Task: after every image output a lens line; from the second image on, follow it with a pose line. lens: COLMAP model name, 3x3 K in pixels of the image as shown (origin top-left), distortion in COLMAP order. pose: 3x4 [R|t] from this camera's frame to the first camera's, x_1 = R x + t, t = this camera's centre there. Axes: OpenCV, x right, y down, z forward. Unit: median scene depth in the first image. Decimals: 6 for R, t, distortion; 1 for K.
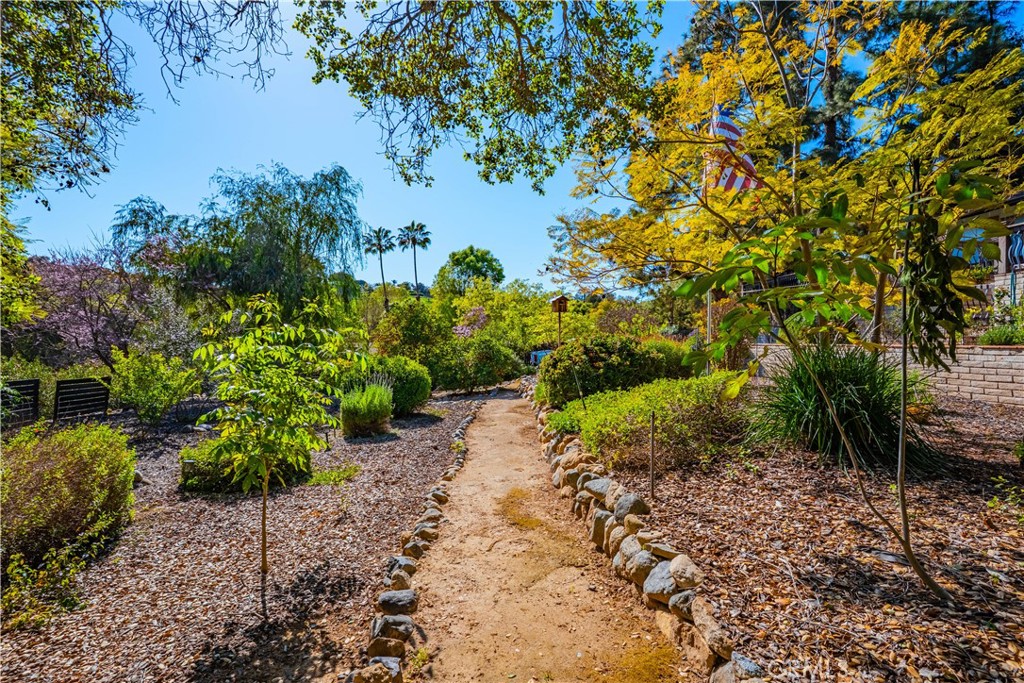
lens RADIAL K [[496.3, 0, 512.1], [0, 496.3, 342.9], [0, 0, 1]] dist [-0.000161, -0.000157]
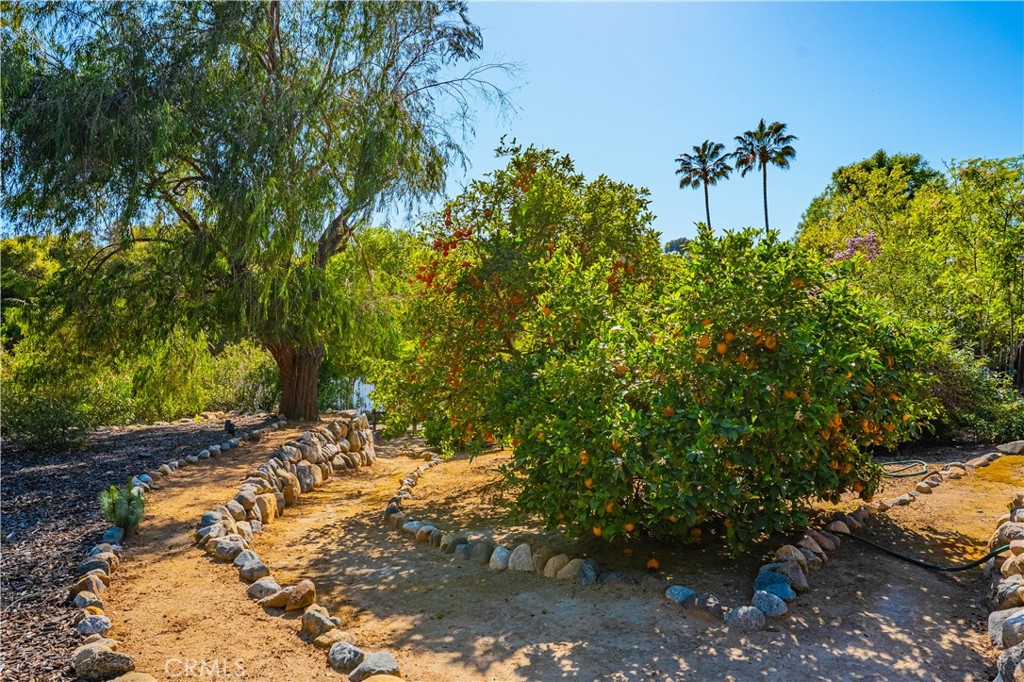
lens RADIAL K [[646.8, 0, 513.8], [0, 646.8, 340.5], [0, 0, 1]] dist [0.001113, 0.000368]
pose [[0.814380, 0.014354, -0.580155, 0.003067], [-0.014147, 0.999888, 0.004881, 0.007749], [0.580160, 0.004233, 0.814492, 0.227661]]
